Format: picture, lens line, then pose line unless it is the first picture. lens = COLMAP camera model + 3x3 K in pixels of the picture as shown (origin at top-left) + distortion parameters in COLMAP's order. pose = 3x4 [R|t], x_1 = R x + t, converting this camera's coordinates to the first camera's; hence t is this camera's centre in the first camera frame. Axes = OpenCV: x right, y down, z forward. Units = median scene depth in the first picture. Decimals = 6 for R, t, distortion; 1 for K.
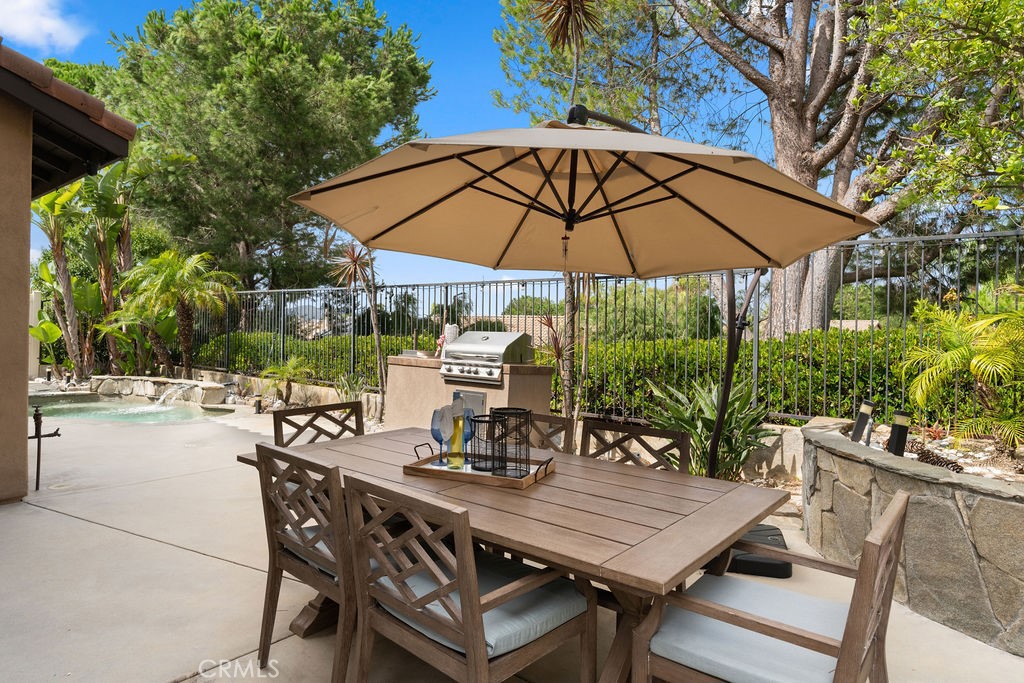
lens RADIAL K [[605.0, 0, 497.6], [0, 605.0, 328.6], [0, 0, 1]] dist [0.019406, -0.007785]
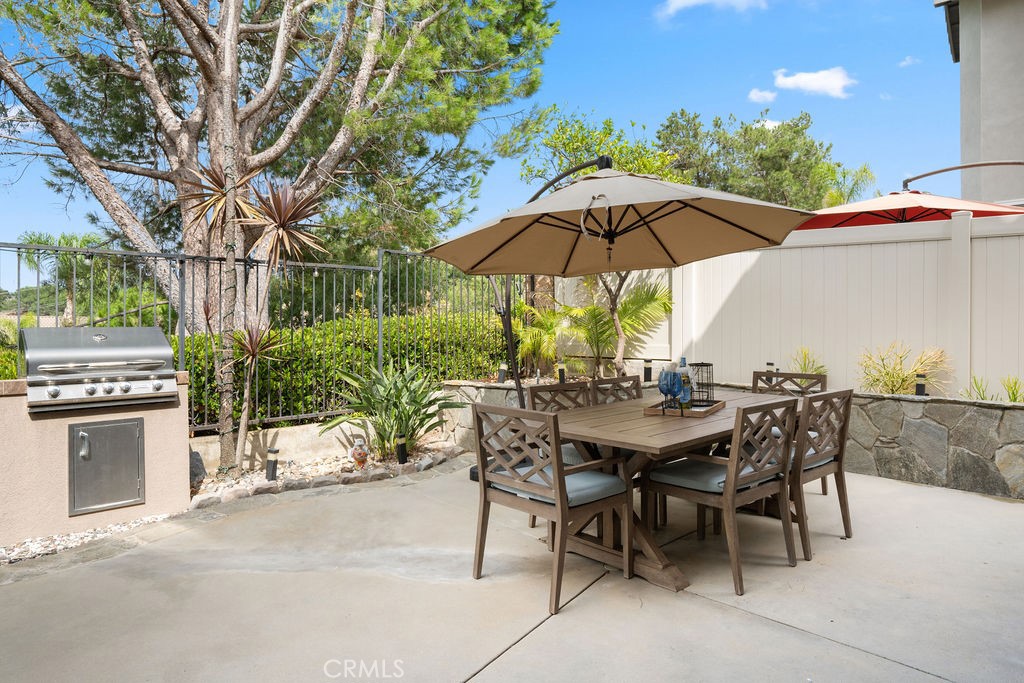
lens RADIAL K [[605.0, 0, 498.1], [0, 605.0, 317.7], [0, 0, 1]] dist [0.019406, -0.007785]
pose [[0.127280, 0.003122, 0.991862, -0.327497], [0.018792, 0.999808, -0.005558, 0.003320], [-0.991689, 0.019347, 0.127196, 0.269252]]
